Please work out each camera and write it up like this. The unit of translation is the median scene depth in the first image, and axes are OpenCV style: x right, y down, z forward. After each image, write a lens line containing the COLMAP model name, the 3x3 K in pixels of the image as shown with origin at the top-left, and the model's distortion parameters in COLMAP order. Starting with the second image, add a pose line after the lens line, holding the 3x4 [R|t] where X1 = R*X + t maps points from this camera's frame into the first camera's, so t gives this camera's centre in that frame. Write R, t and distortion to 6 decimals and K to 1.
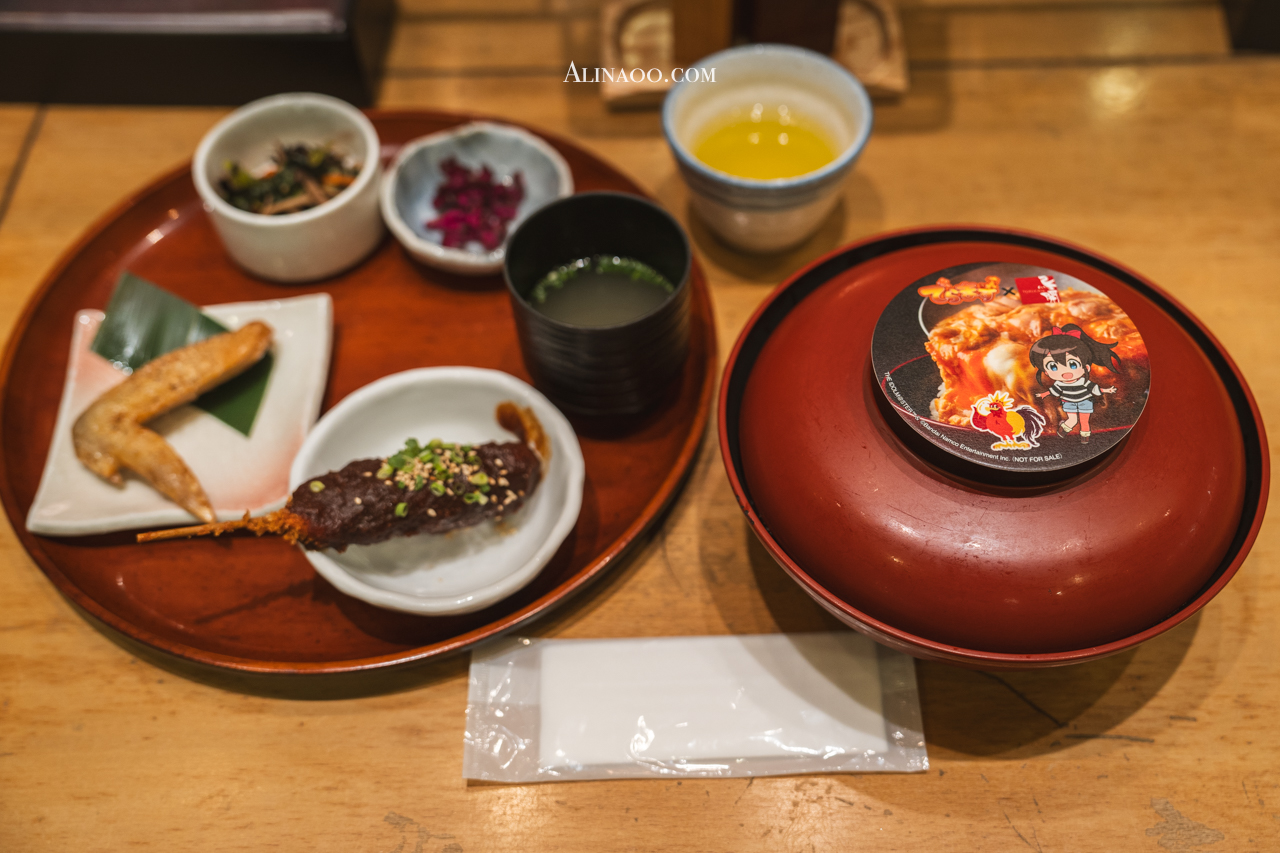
lens RADIAL K [[1349.2, 0, 642.7], [0, 1349.2, 434.1], [0, 0, 1]] dist [0.022552, 0.000000]
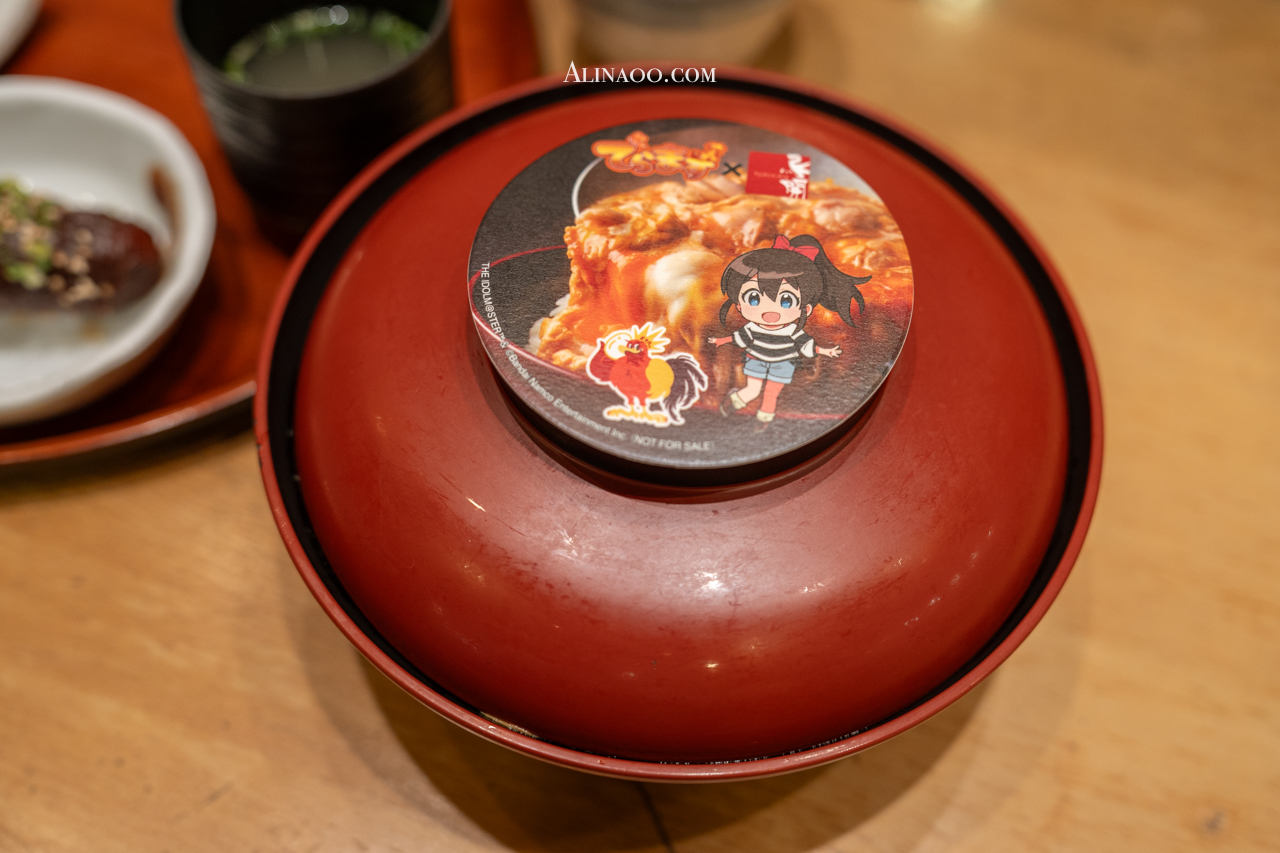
lens RADIAL K [[1349.2, 0, 641.6], [0, 1349.2, 426.6], [0, 0, 1]] dist [0.022552, 0.000000]
pose [[0.985105, 0.168165, -0.035899, 0.283782], [-0.164955, 0.983142, 0.078878, -0.032519], [0.048558, -0.071781, 0.996238, 0.385482]]
